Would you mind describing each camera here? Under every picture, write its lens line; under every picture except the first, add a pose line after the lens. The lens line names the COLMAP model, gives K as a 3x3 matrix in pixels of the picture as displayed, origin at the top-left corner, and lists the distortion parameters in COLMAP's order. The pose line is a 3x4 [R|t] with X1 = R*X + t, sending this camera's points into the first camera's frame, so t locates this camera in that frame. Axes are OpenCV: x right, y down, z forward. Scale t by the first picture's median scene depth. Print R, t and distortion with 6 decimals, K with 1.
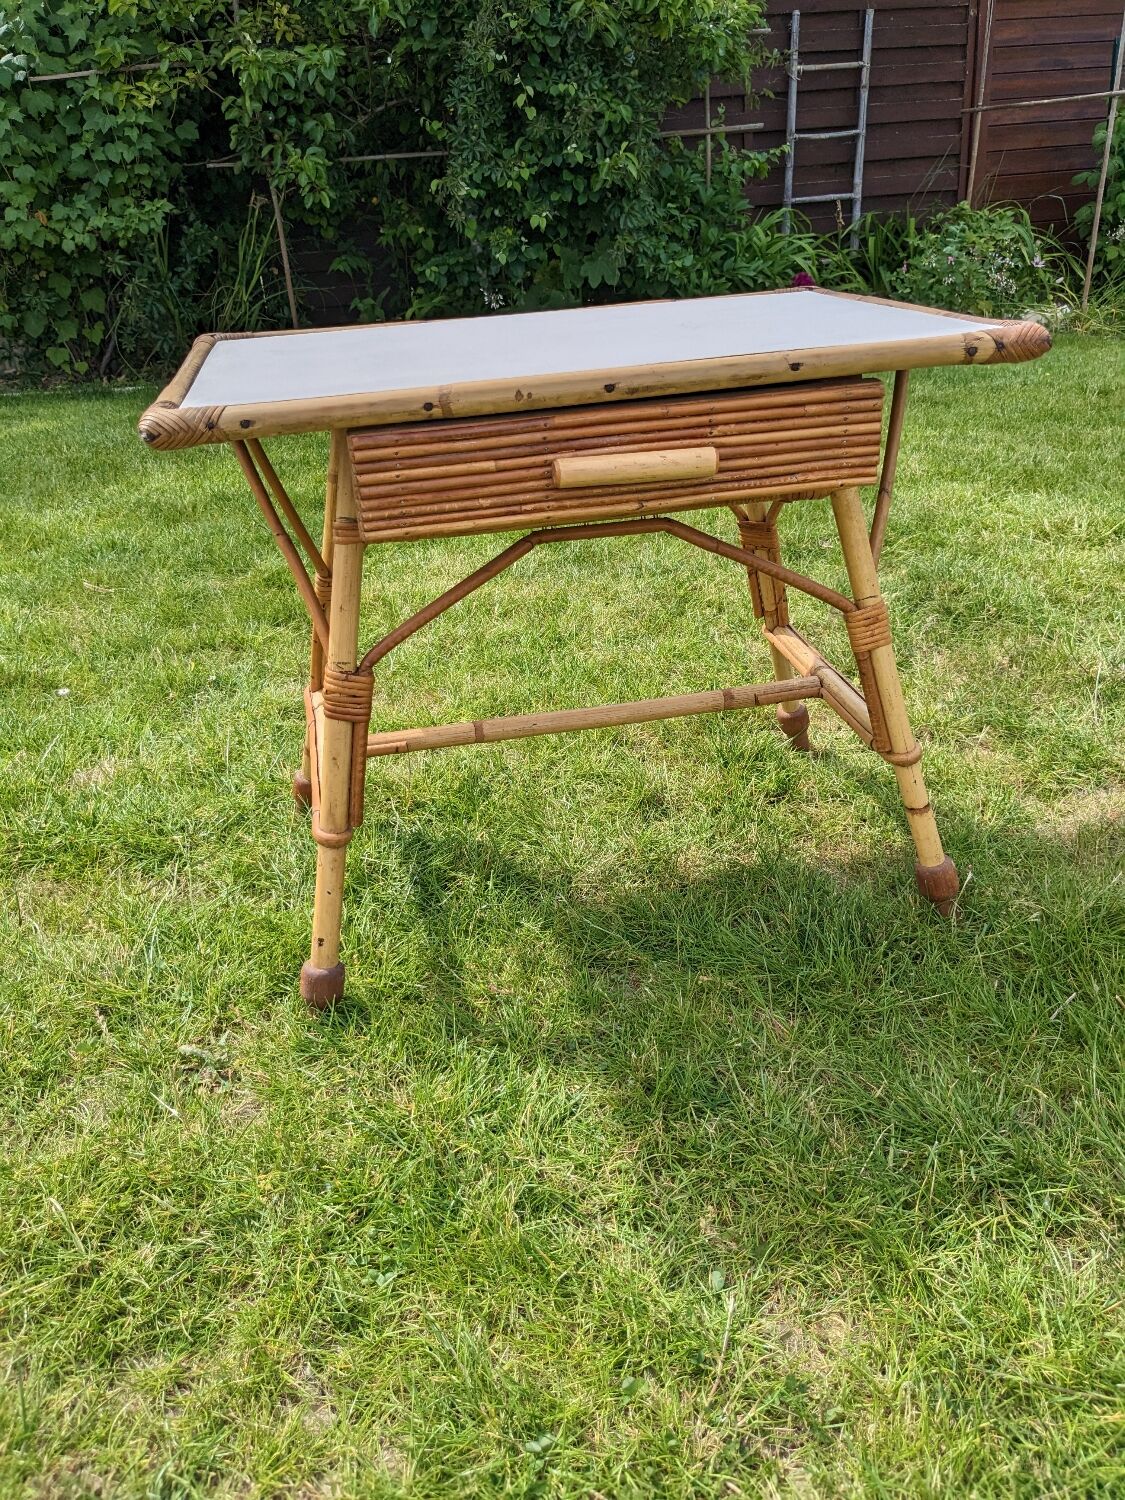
lens RADIAL K [[1188.9, 0, 579.1], [0, 1188.9, 691.6], [0, 0, 1]] dist [0.043668, -0.075746]
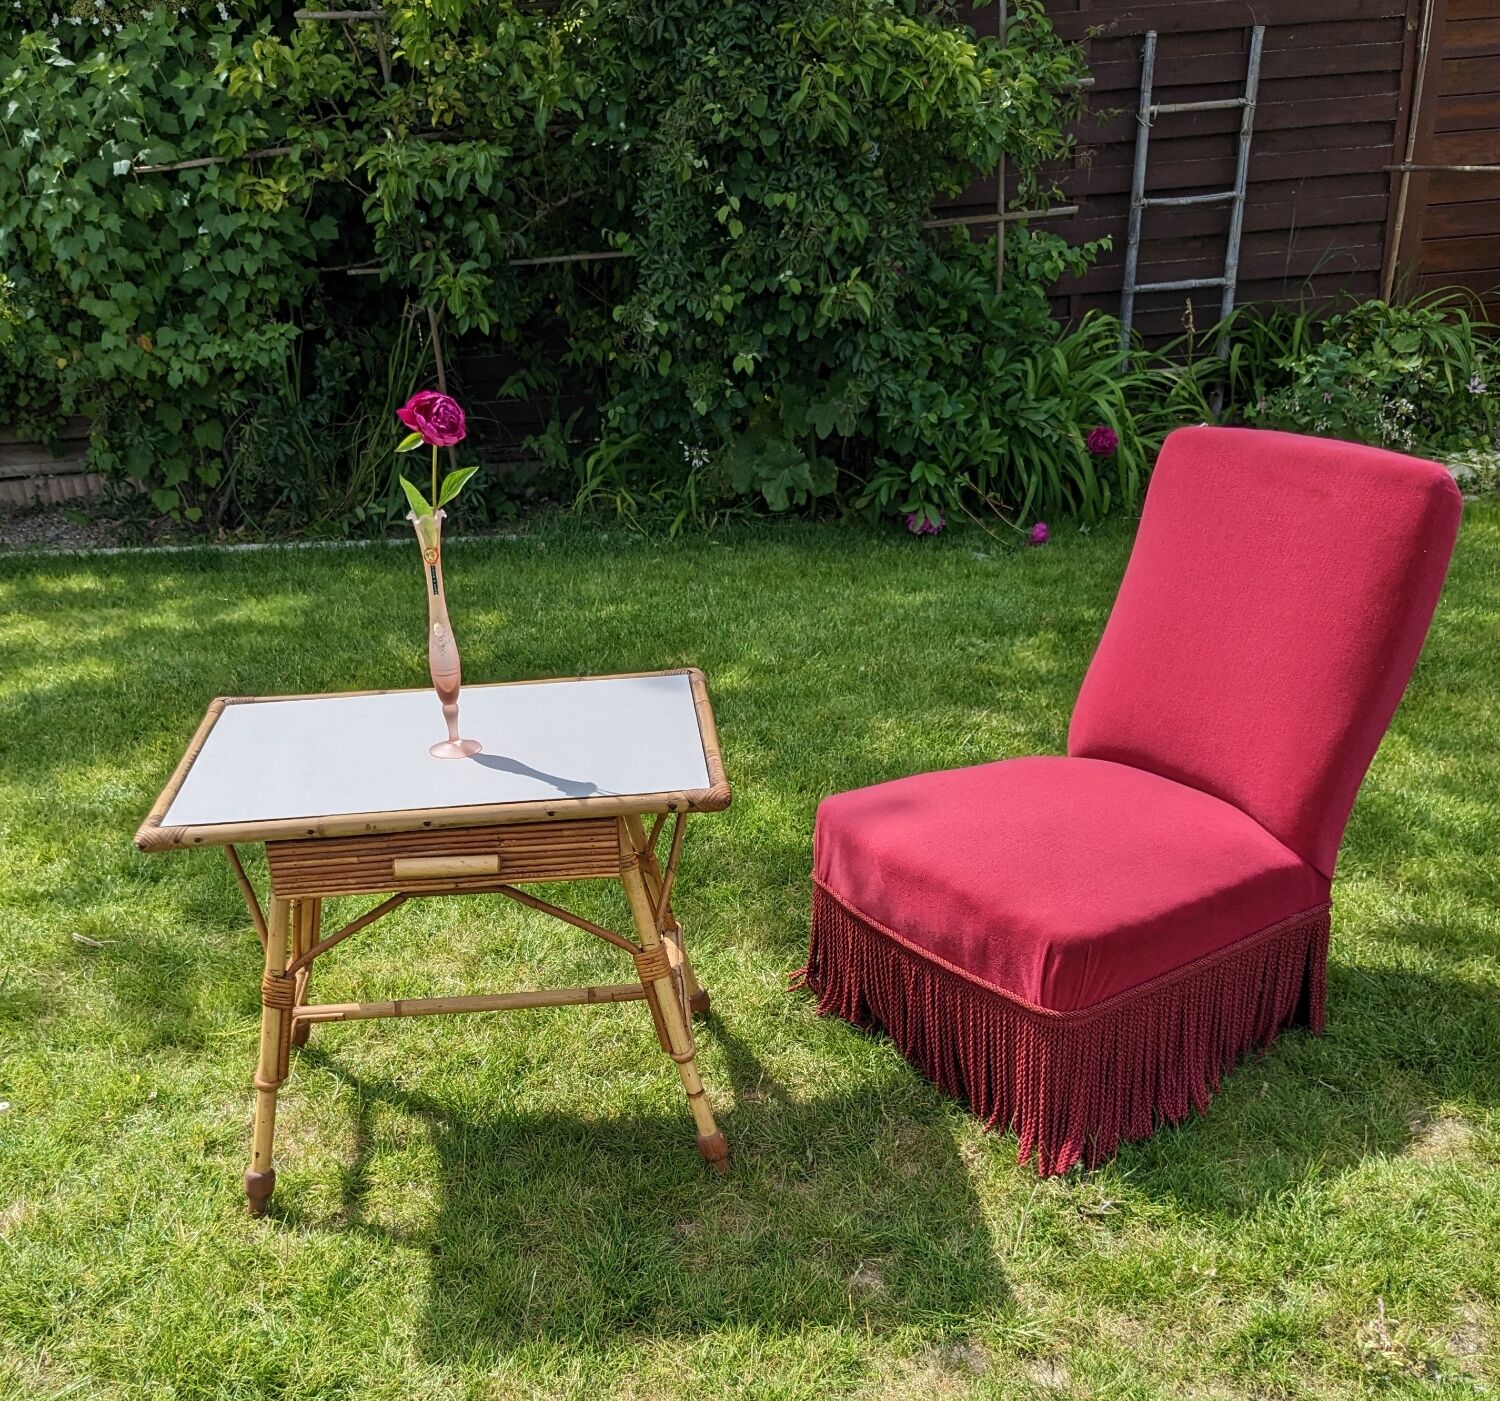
lens RADIAL K [[1654.4, 0, 680.8], [0, 1654.4, 930.4], [0, 0, 1]] dist [0.035953, -0.062202]
pose [[0.987788, 0.065331, -0.141446, 0.186262], [-0.057797, 0.996715, 0.056738, -0.155171], [0.144688, -0.047870, 0.988319, -0.167321]]
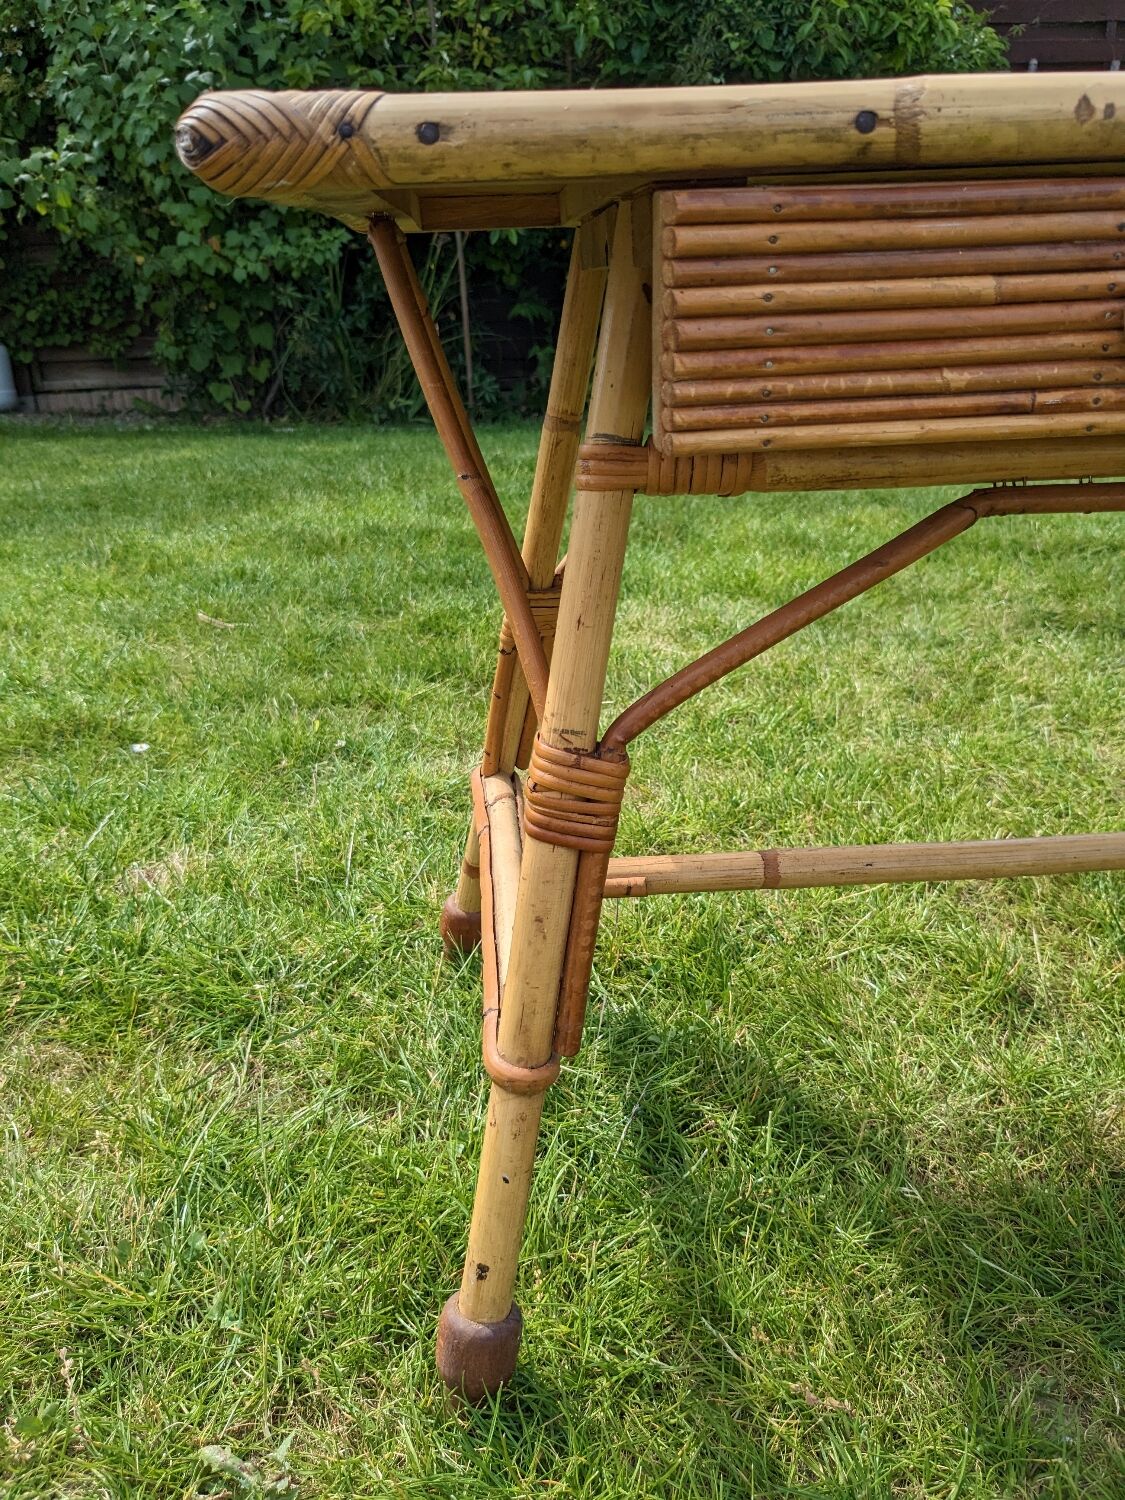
lens RADIAL K [[1211.8, 0, 607.4], [0, 1211.8, 713.7], [0, 0, 1]] dist [0.048827, -0.092142]
pose [[0.993215, 0.066775, -0.095206, -0.048063], [-0.071766, 0.996168, -0.049987, -0.002575], [0.091503, 0.056481, 0.994202, 0.174778]]
